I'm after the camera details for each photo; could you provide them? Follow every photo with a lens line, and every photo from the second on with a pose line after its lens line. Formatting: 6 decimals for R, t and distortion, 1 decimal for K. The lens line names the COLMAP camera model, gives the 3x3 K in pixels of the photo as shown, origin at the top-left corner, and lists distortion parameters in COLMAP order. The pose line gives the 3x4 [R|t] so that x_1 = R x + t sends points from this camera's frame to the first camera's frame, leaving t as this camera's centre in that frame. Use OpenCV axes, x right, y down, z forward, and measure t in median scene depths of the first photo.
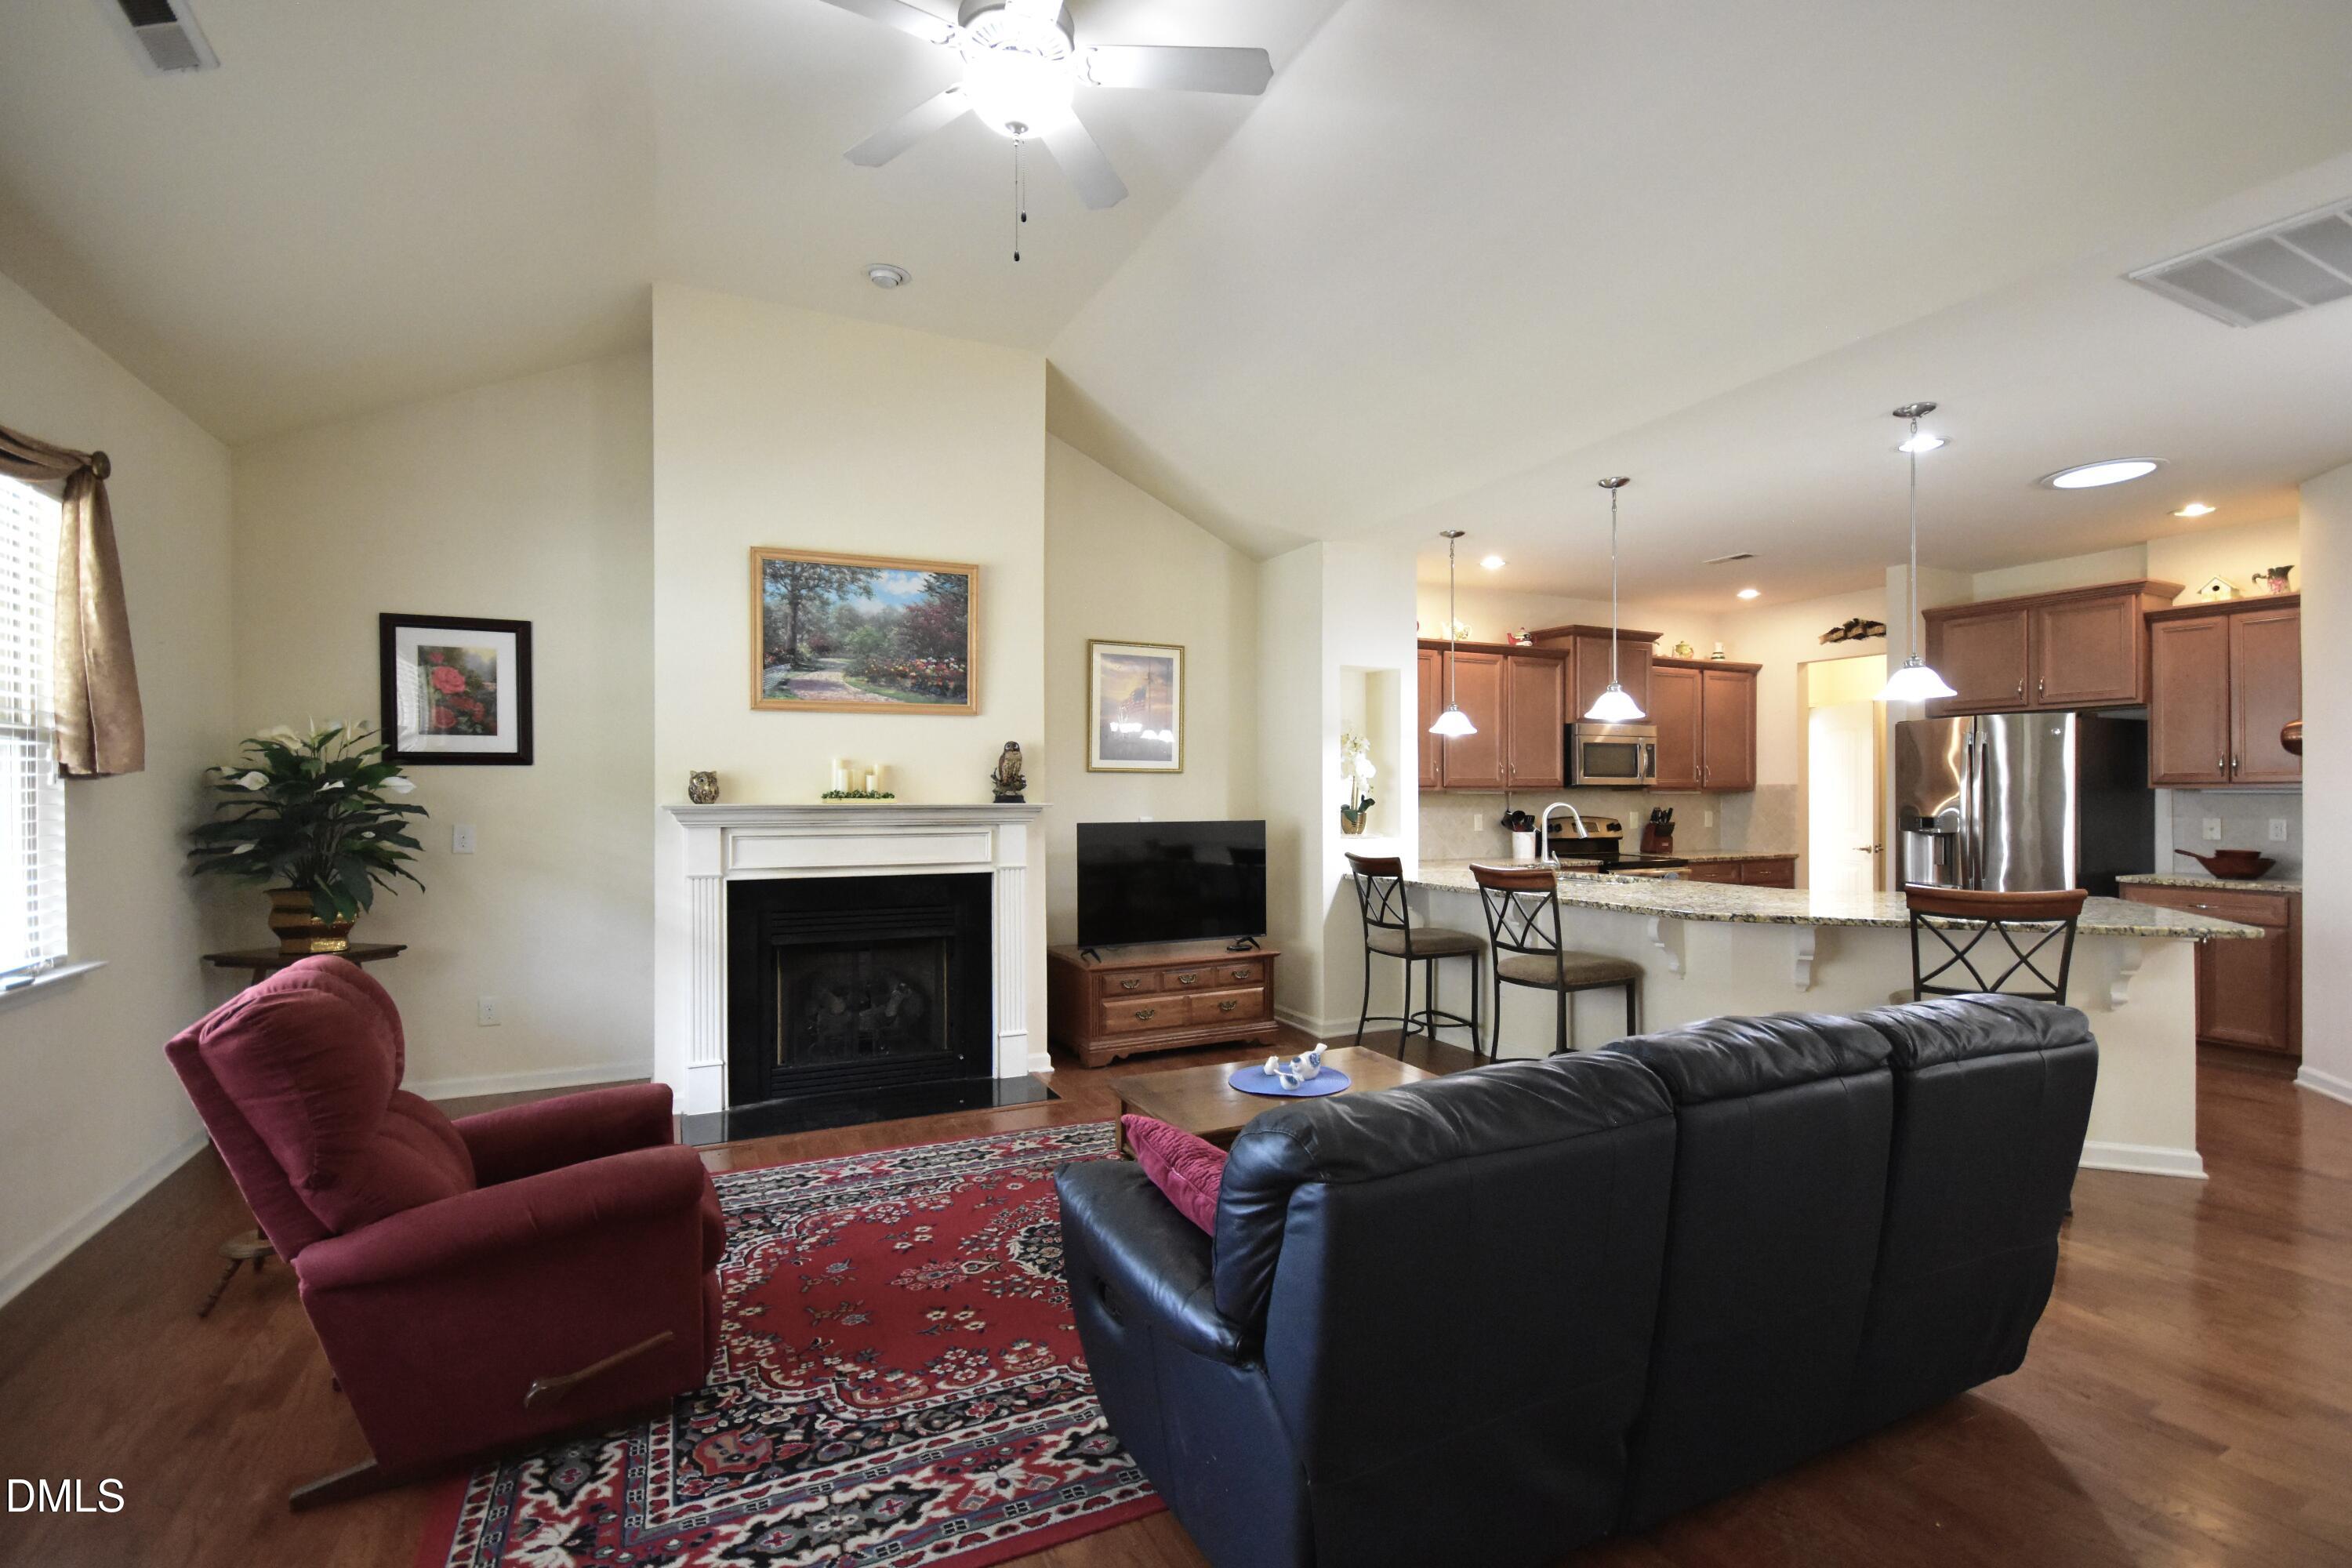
lens RADIAL K [[1061.6, 0, 1175.3], [0, 1061.6, 793.7], [0, 0, 1]] dist [0.000253, -0.000342]
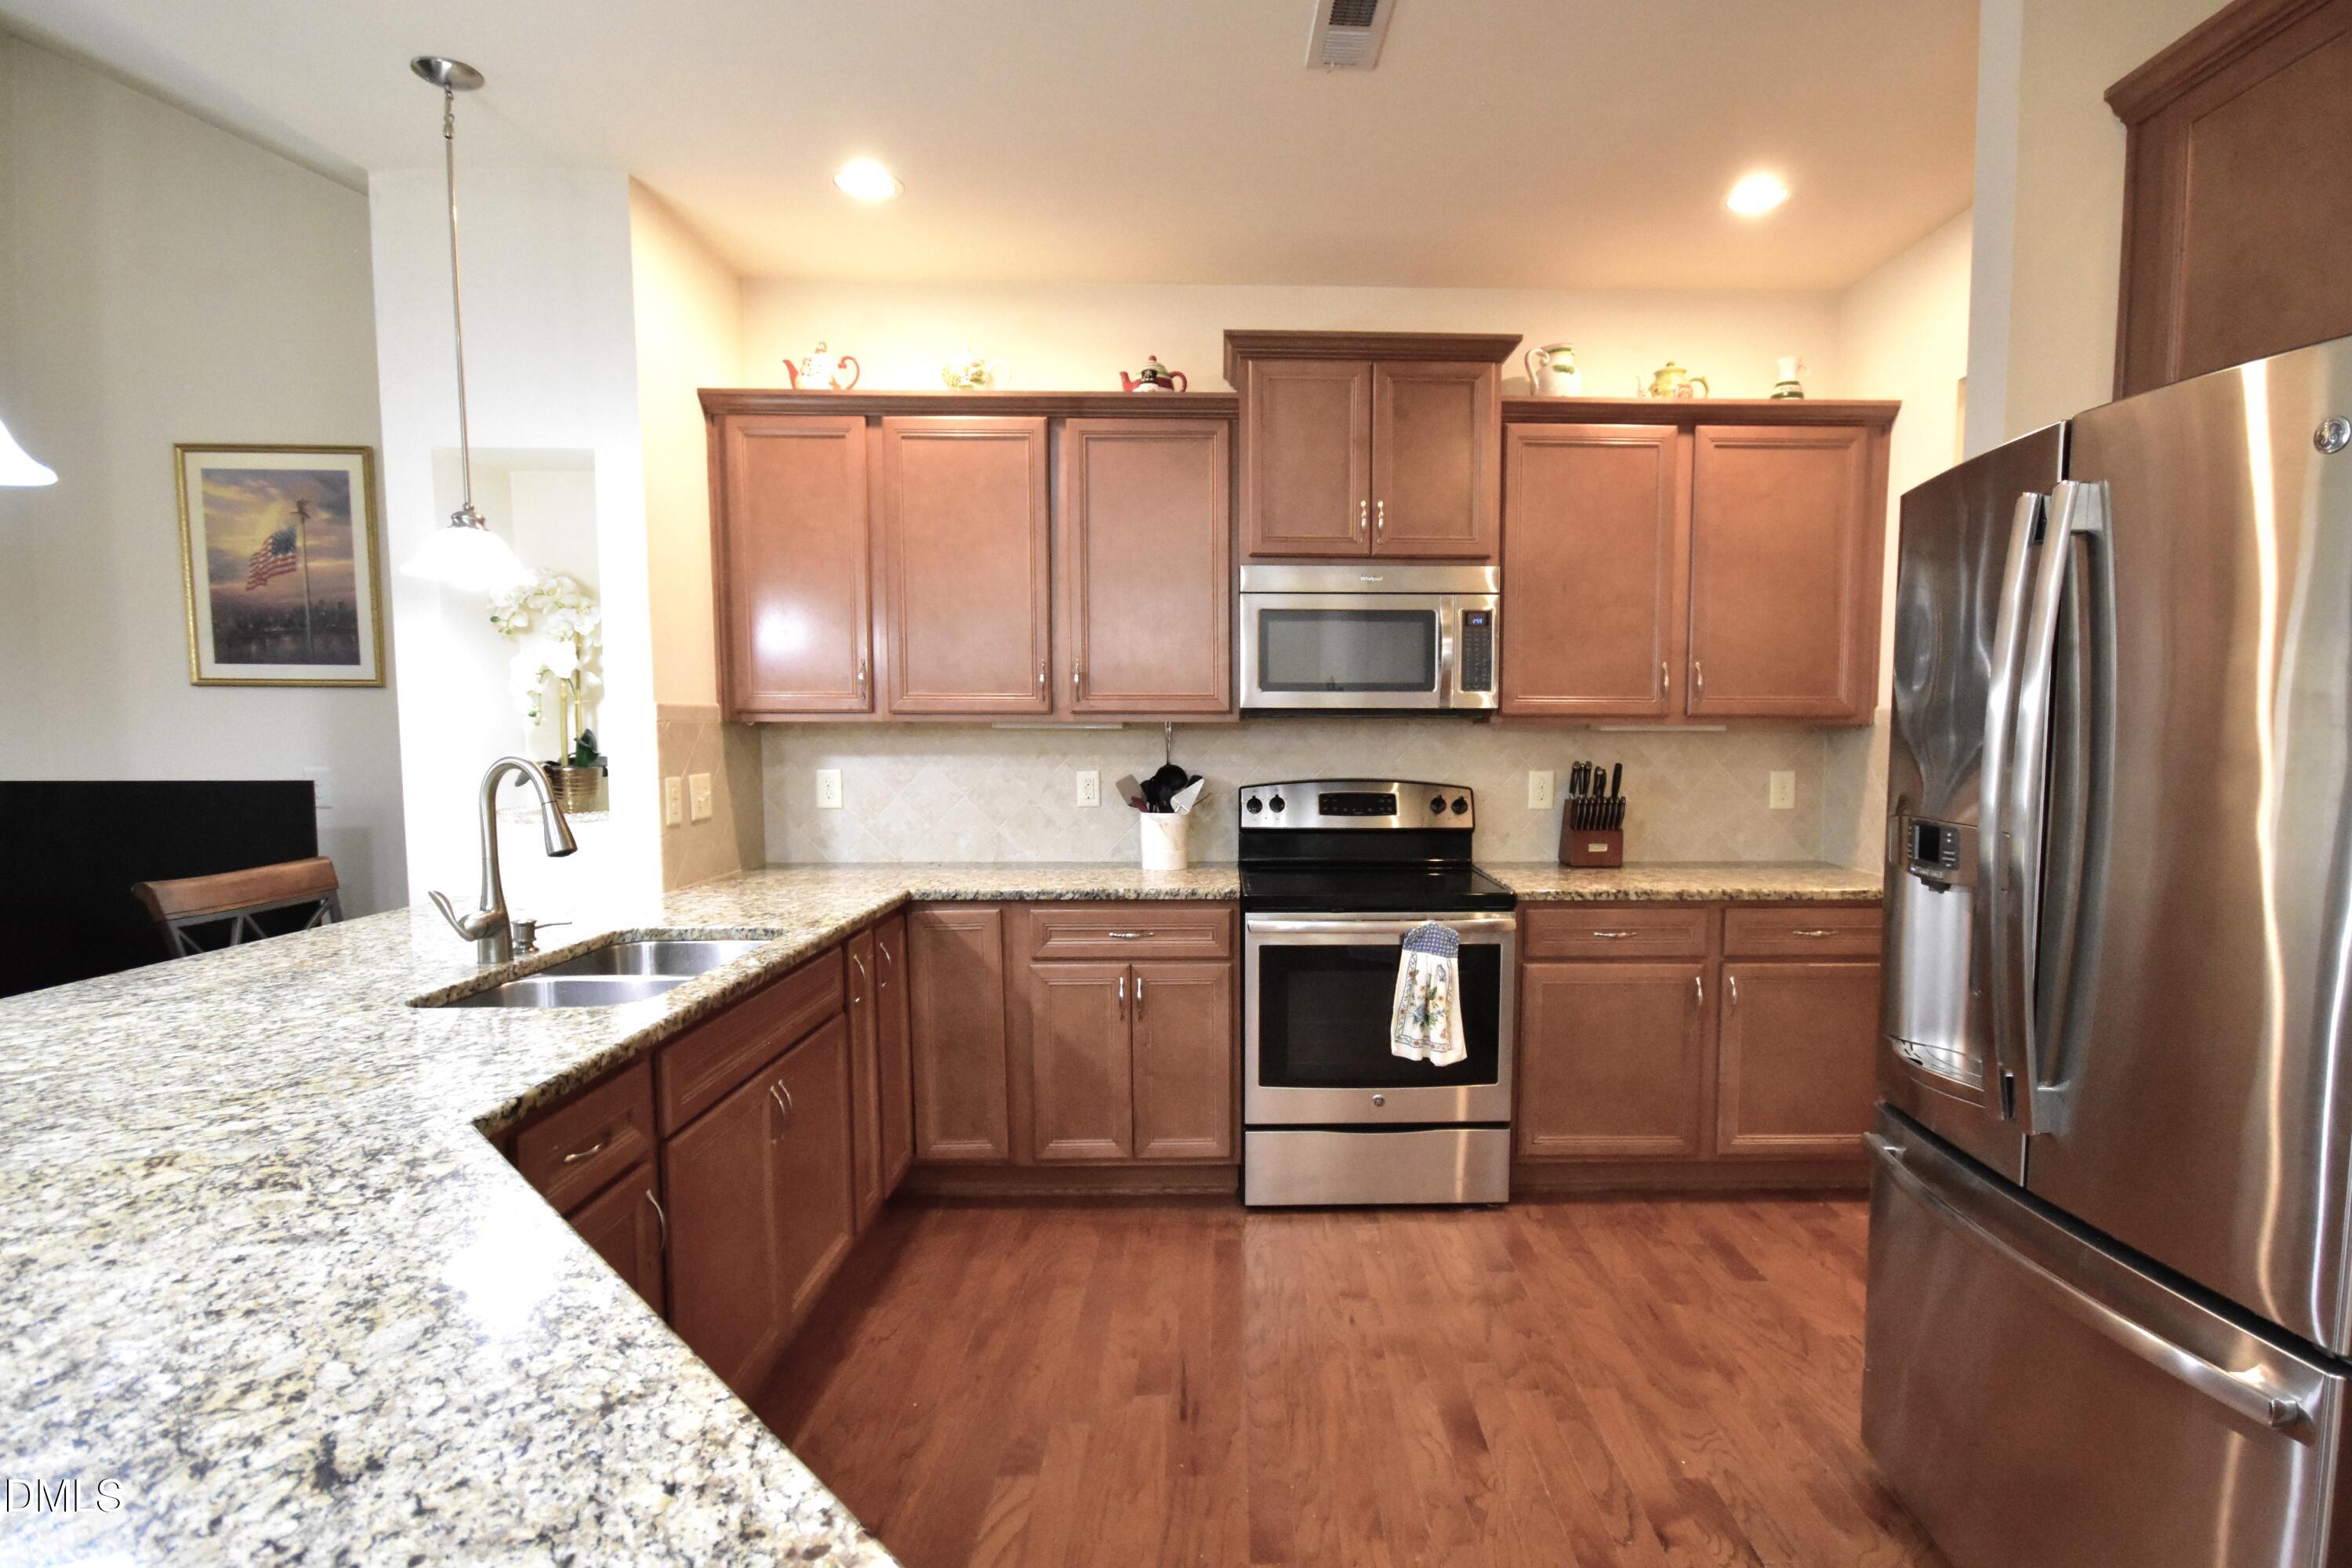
lens RADIAL K [[1164.0, 0, 1179.6], [0, 1164.0, 794.9], [0, 0, 1]] dist [0.014267, -0.000845]
pose [[0.890335, 0.036184, -0.453866, 0.919780], [-0.003913, 0.997408, 0.071842, -0.011796], [0.455289, -0.062187, 0.888169, 0.925702]]
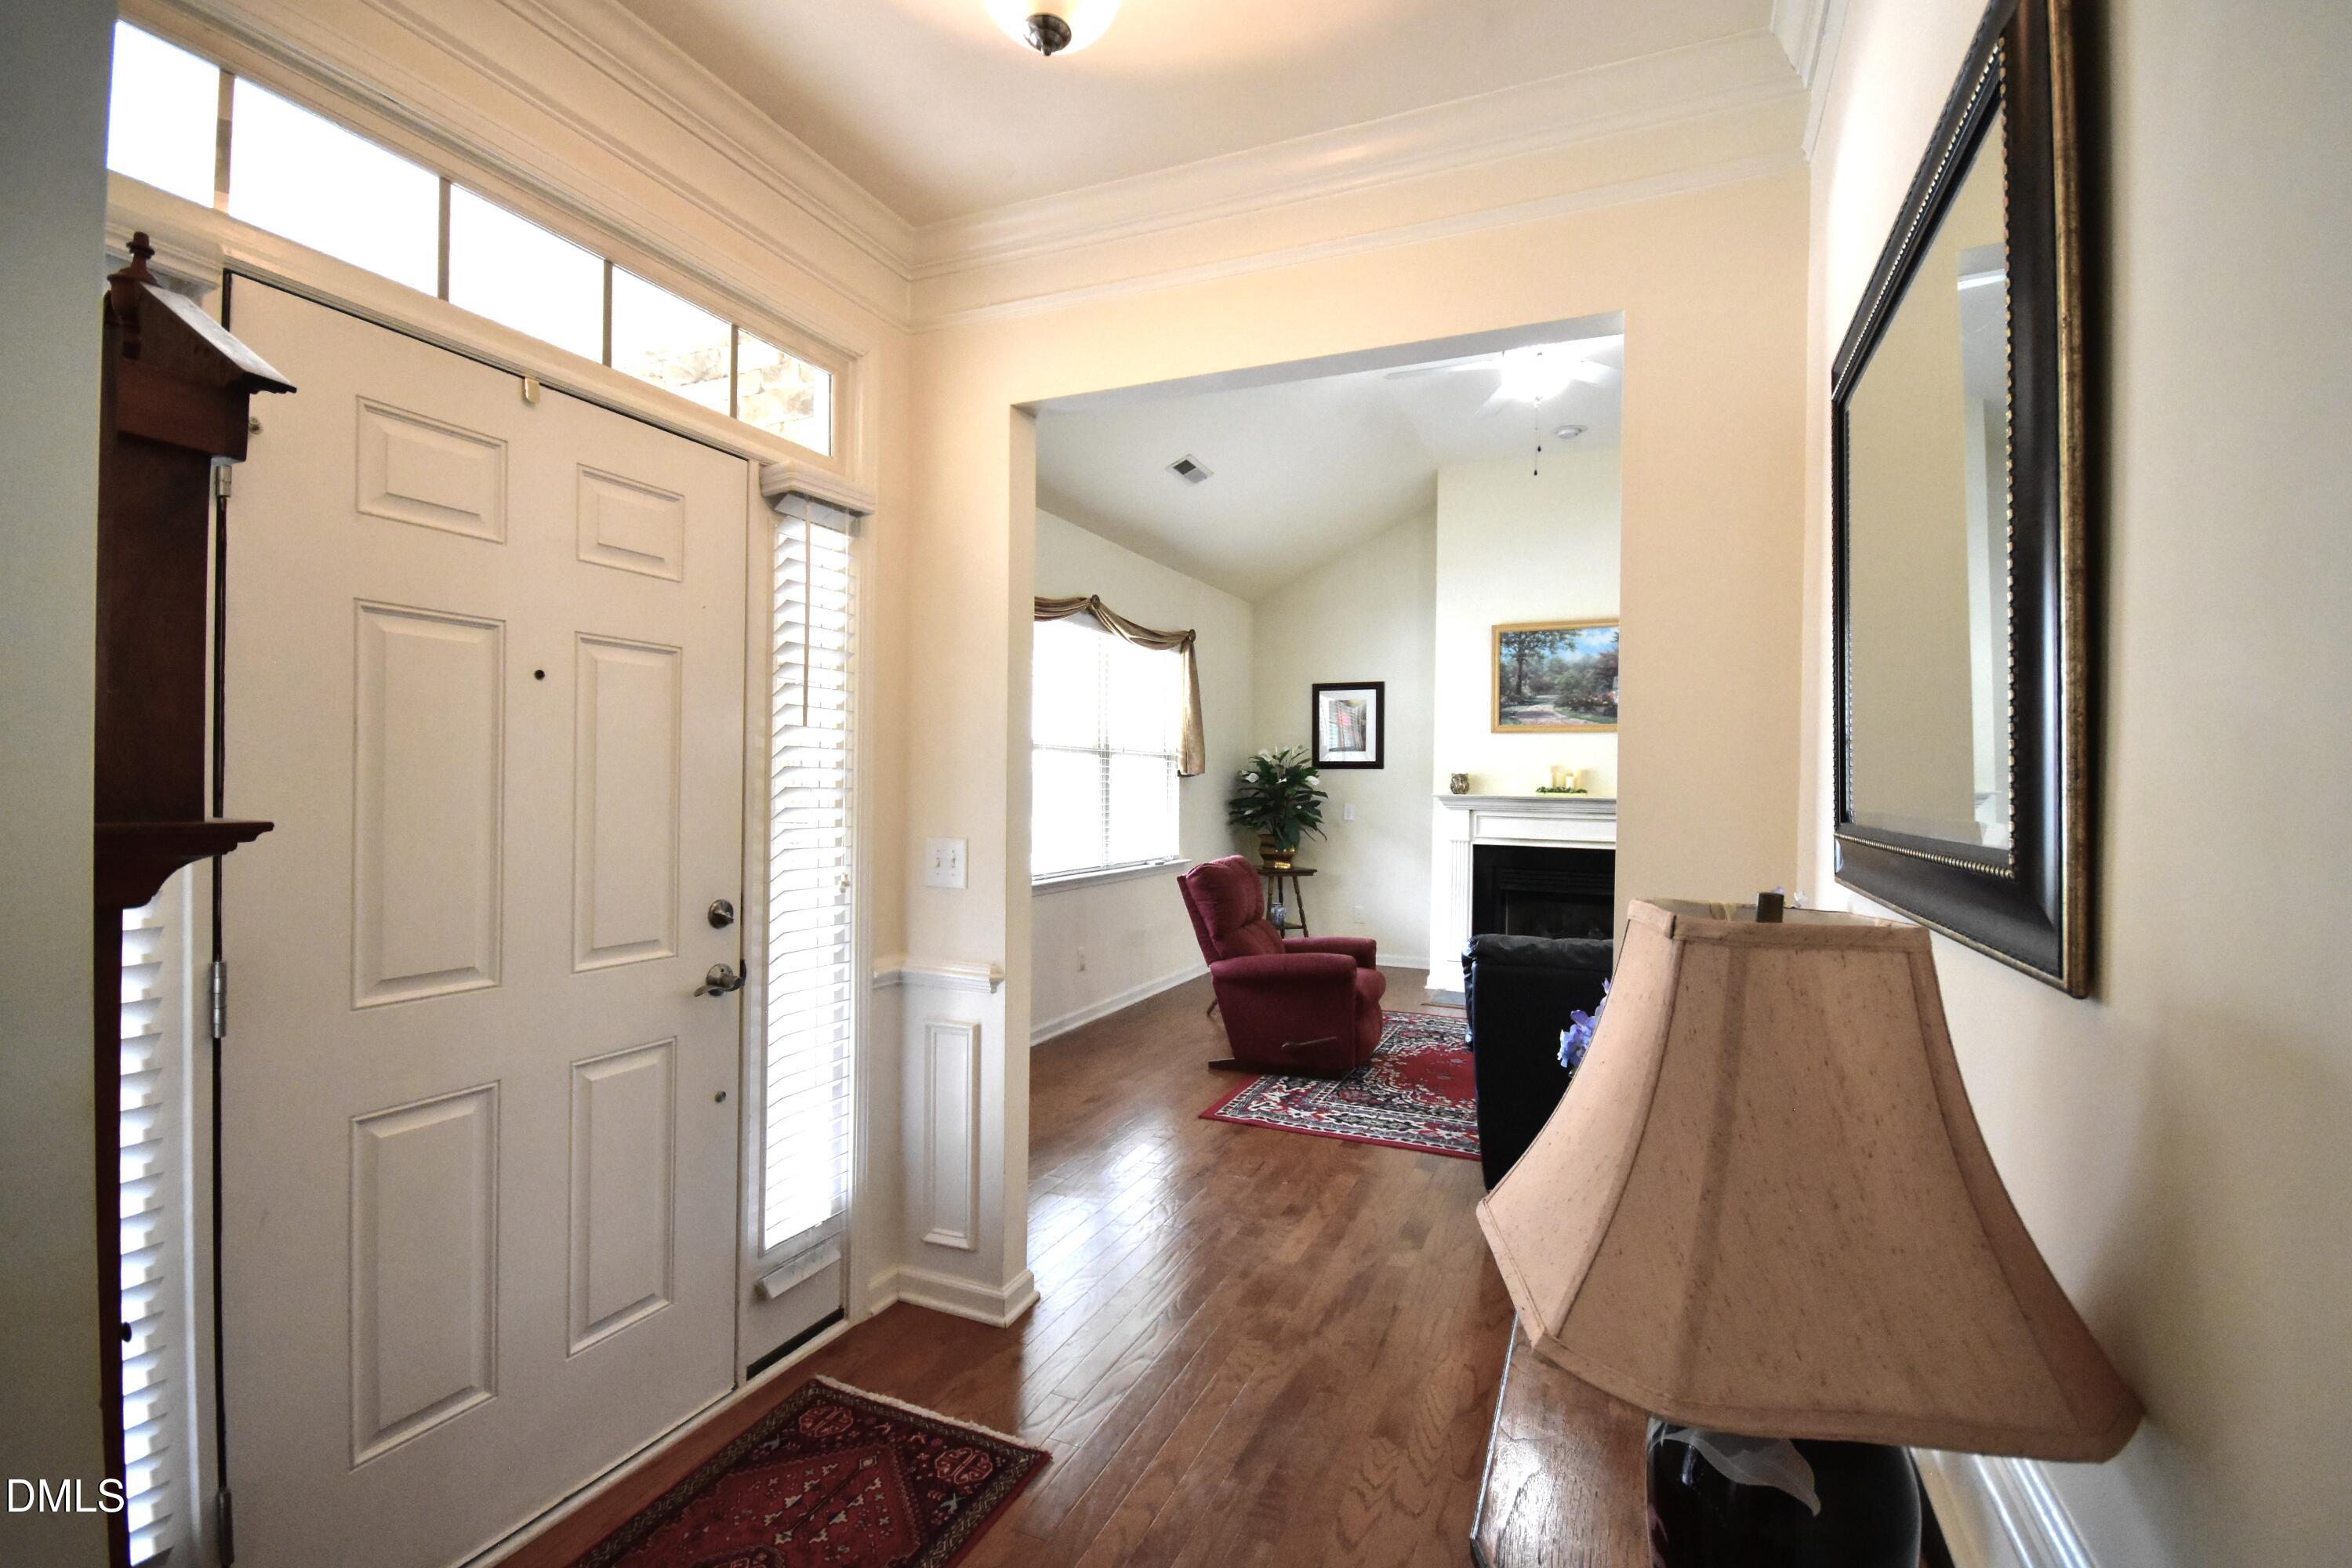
lens RADIAL K [[1026.5, 0, 1187.8], [0, 1026.5, 802.1], [0, 0, 1]] dist [-0.002965, -0.000628]
pose [[0.650858, 0.026910, -0.758723, 0.451411], [-0.015770, 0.999635, 0.021926, -0.005900], [0.759036, -0.002305, 0.651045, -0.295264]]
